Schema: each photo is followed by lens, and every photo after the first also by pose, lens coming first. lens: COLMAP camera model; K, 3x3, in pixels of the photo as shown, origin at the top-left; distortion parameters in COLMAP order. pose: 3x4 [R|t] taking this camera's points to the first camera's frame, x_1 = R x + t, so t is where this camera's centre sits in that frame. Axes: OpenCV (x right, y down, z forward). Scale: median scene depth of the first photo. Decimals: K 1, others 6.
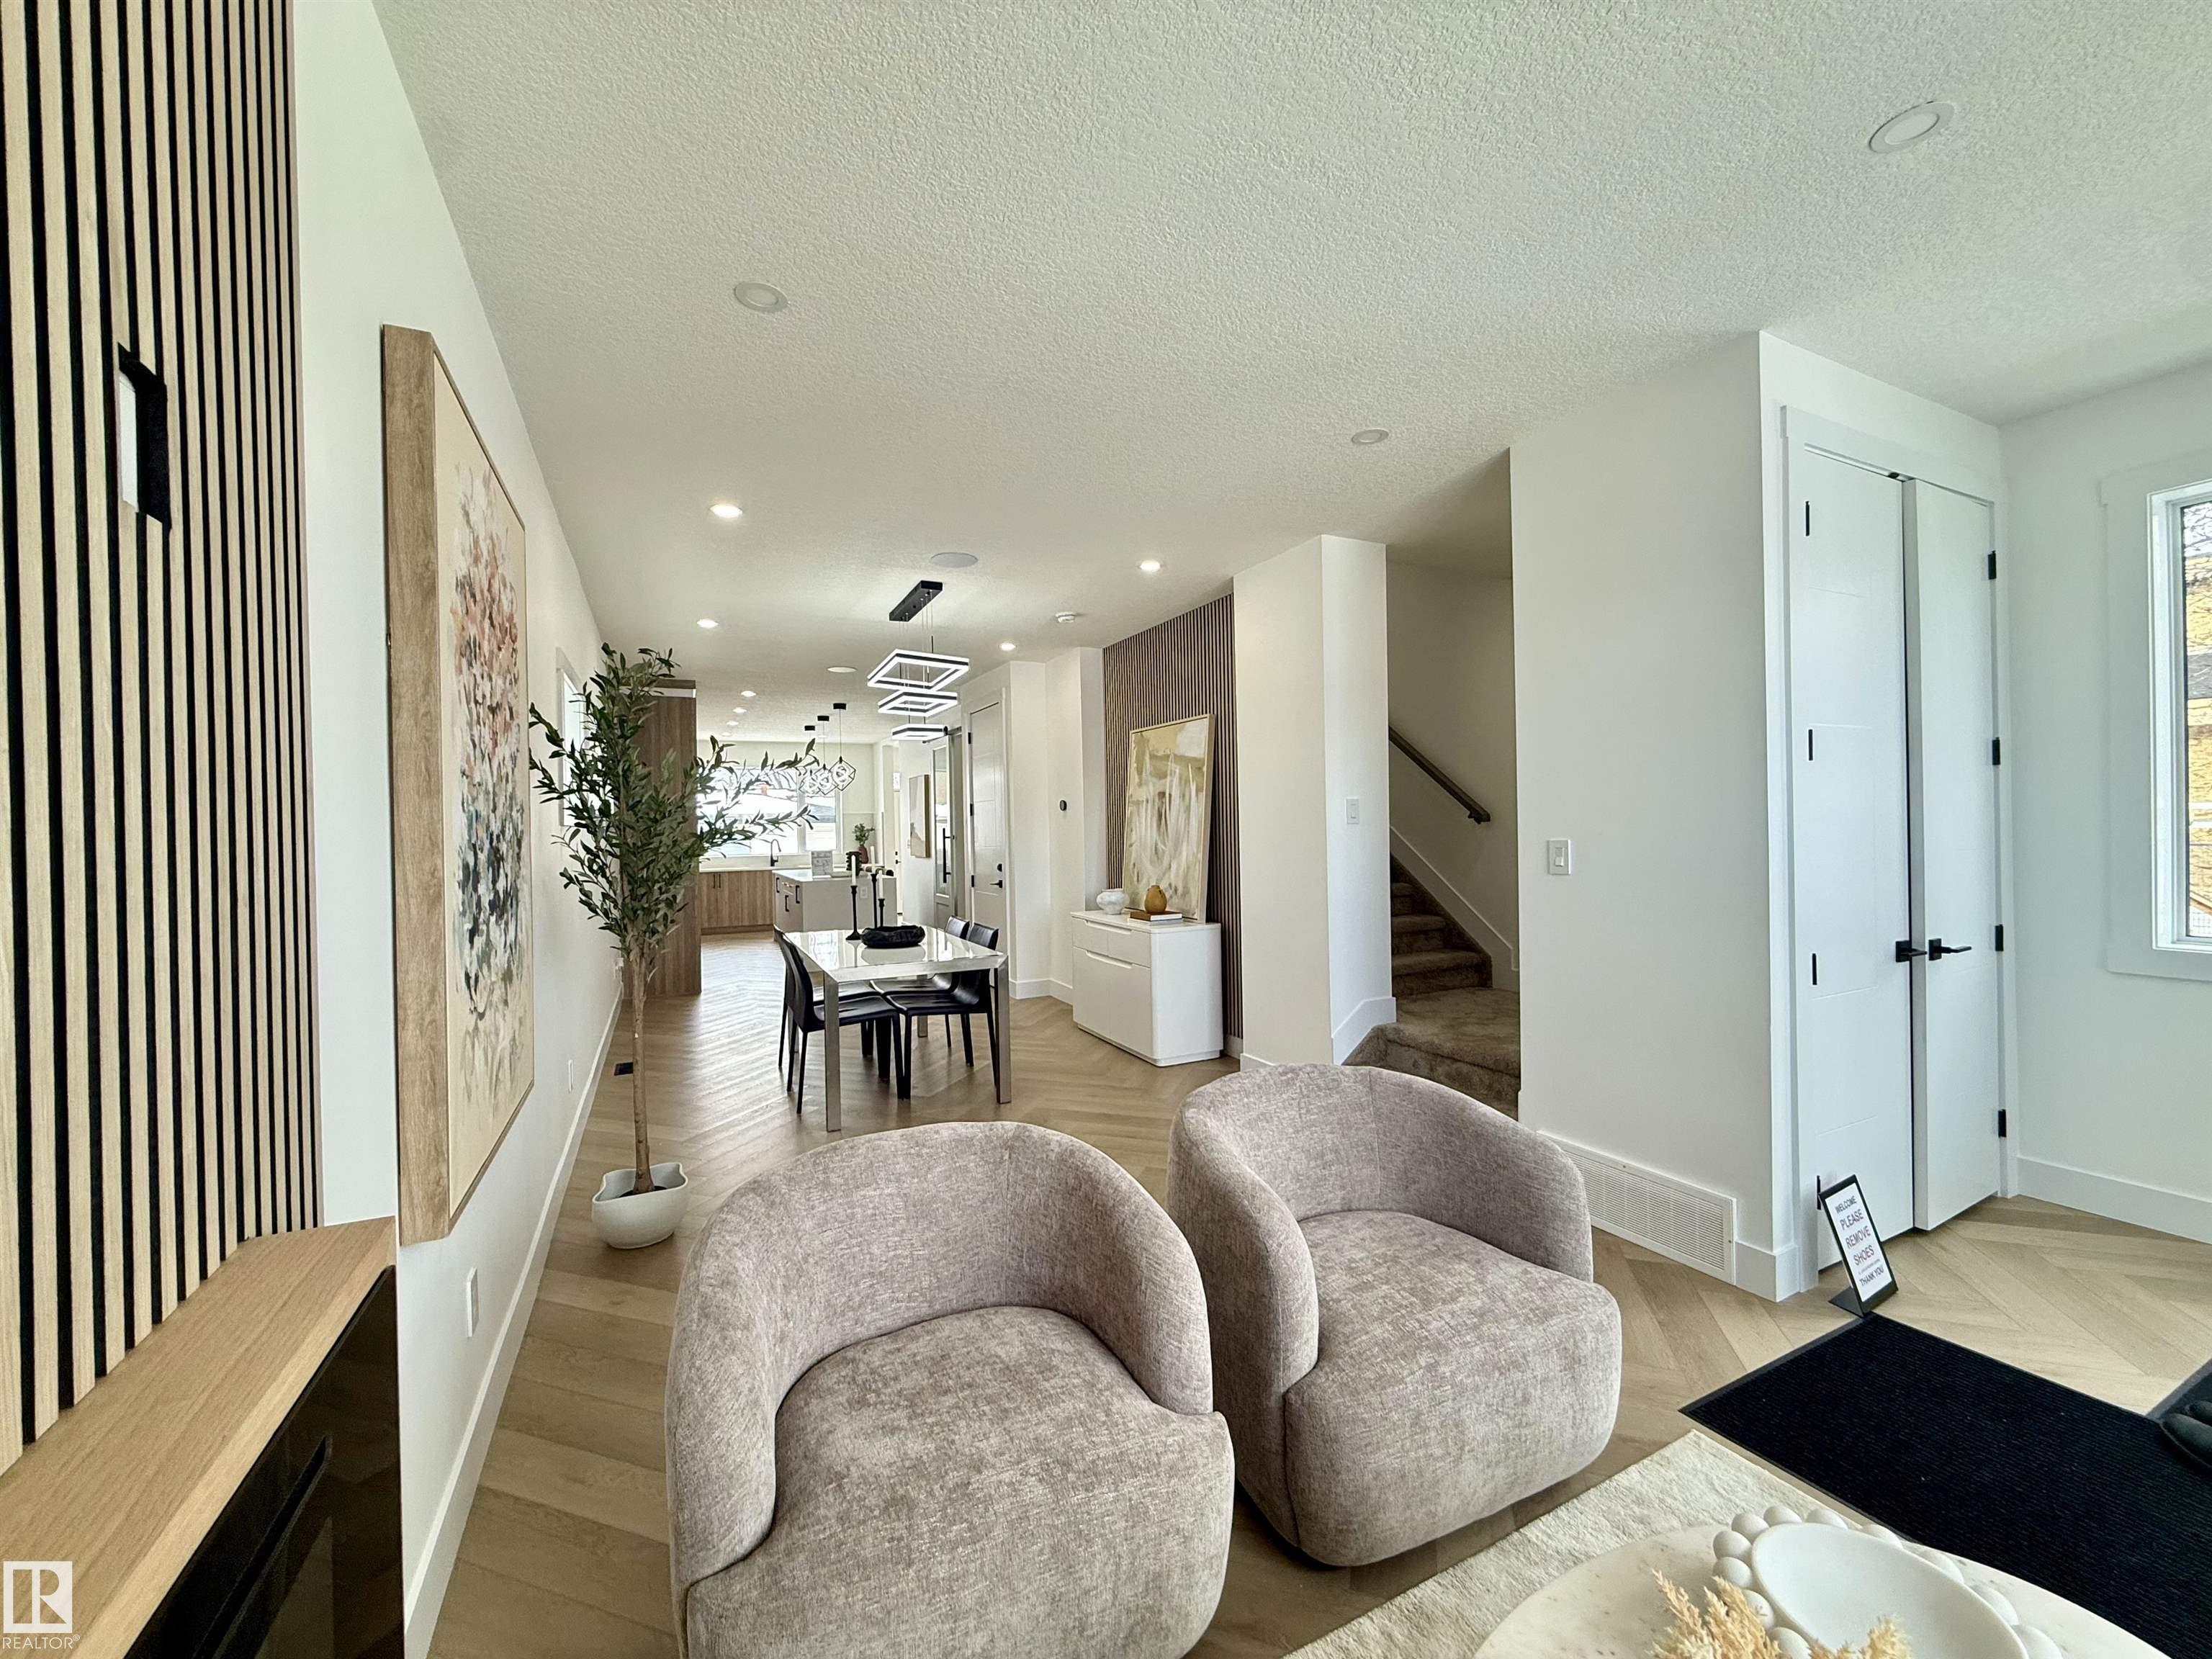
lens RADIAL K [[877.4, 0, 1105.9], [0, 877.4, 835.8], [0, 0, 1]] dist [-0.004481, 0.000721]
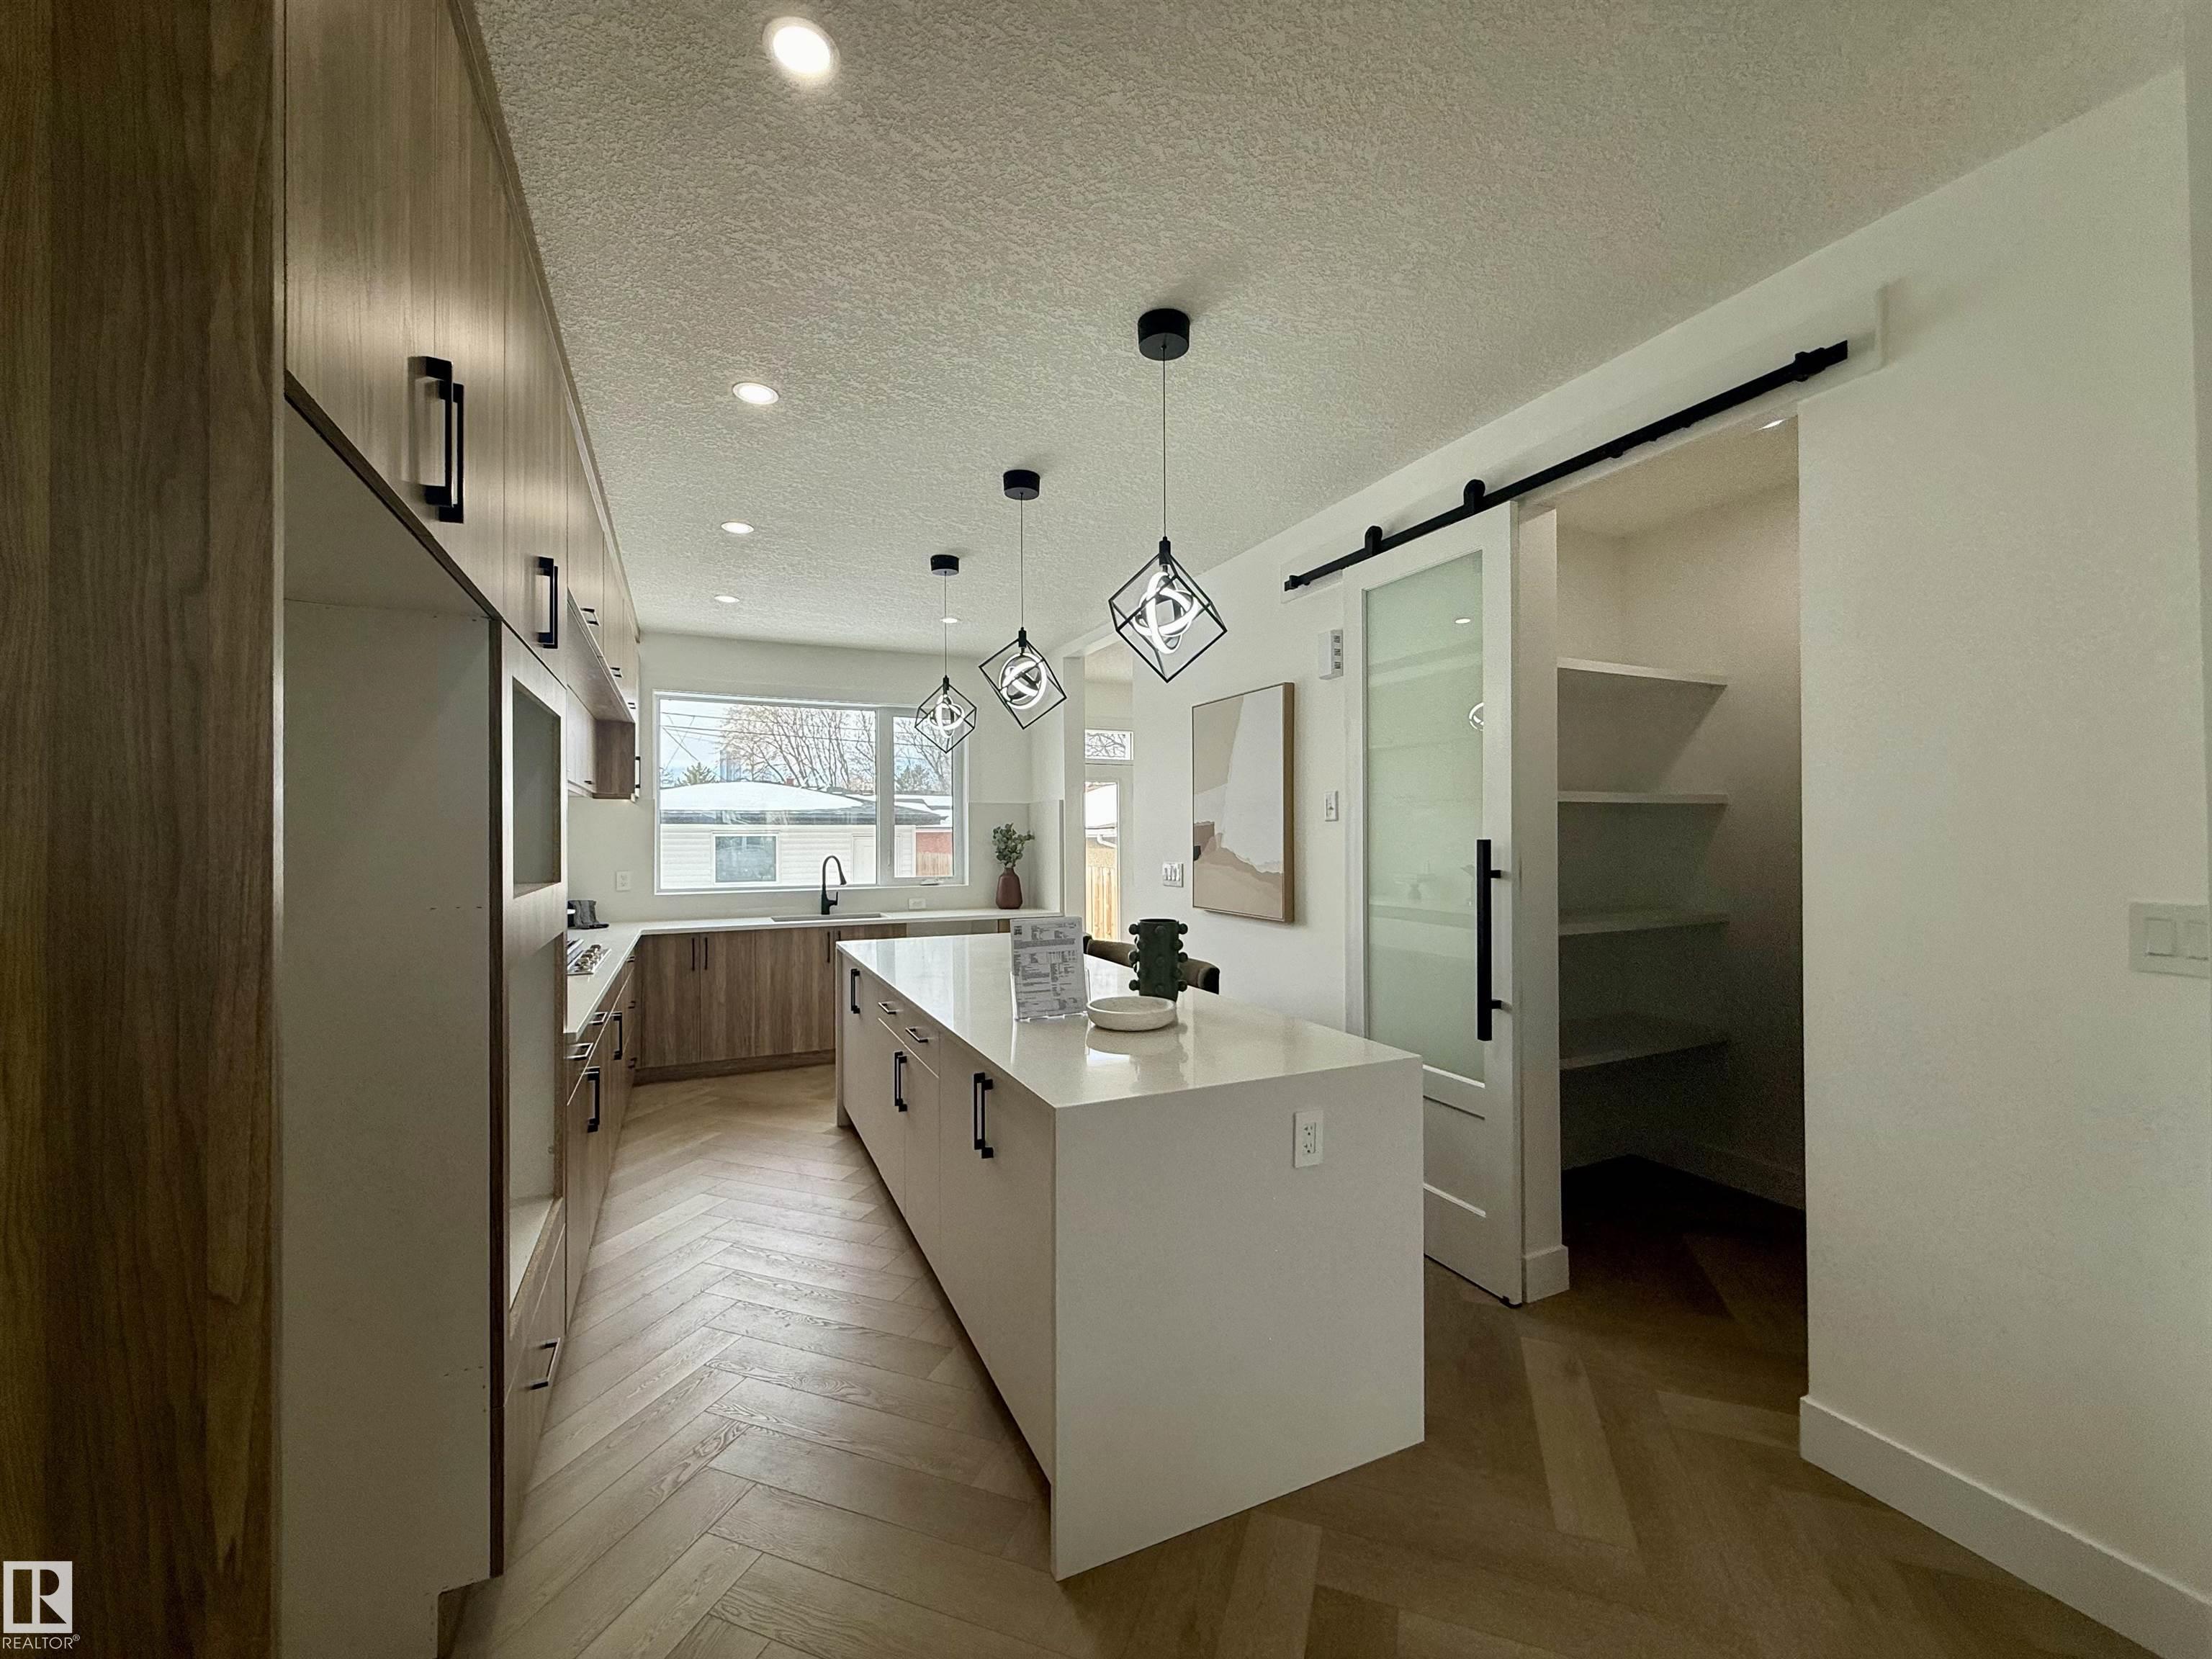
lens RADIAL K [[877.4, 0, 1102.7], [0, 877.4, 829.9], [0, 0, 1]] dist [-0.004481, 0.000721]
pose [[0.999441, 0.014048, -0.030326, -0.510655], [-0.014488, 0.999792, -0.014342, -0.011256], [0.030118, 0.014774, 0.999437, 1.252067]]
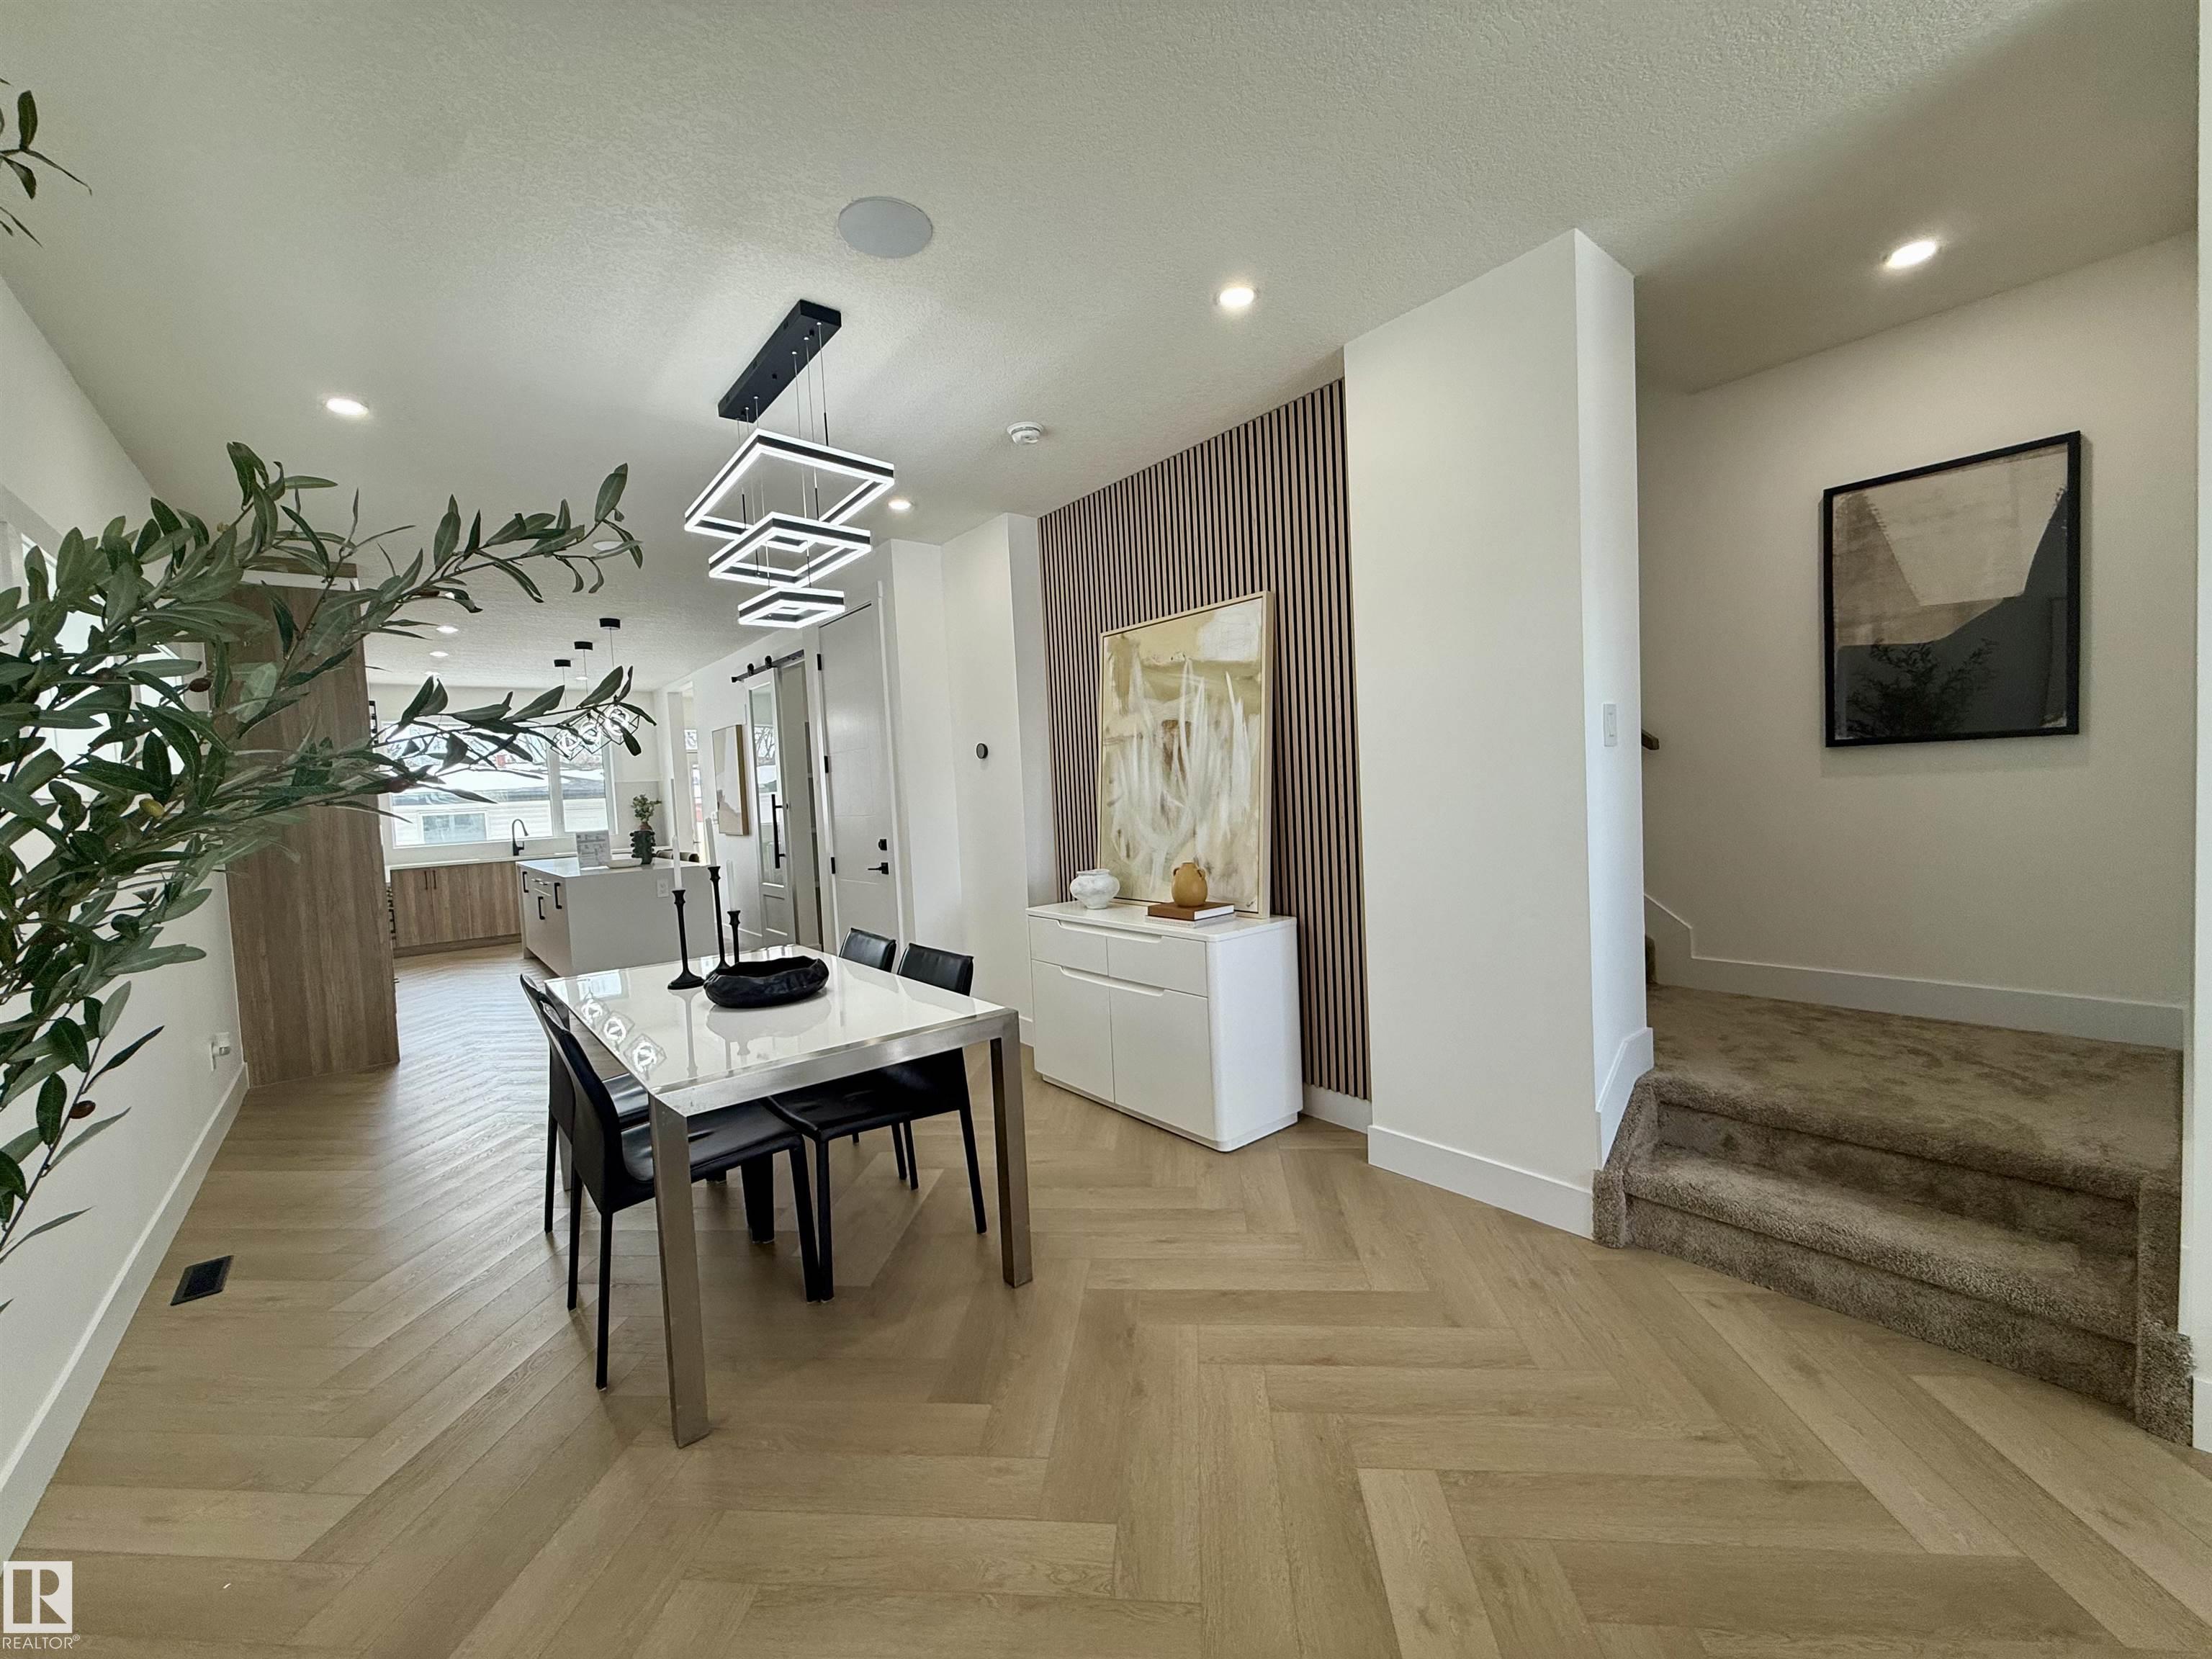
lens RADIAL K [[877.4, 0, 1102.3], [0, 877.4, 834.1], [0, 0, 1]] dist [-0.004481, 0.000721]
pose [[0.973866, -0.040569, 0.223471, -0.140585], [0.032602, 0.998698, 0.039230, 0.008301], [-0.224771, -0.030920, 0.973921, 0.379623]]
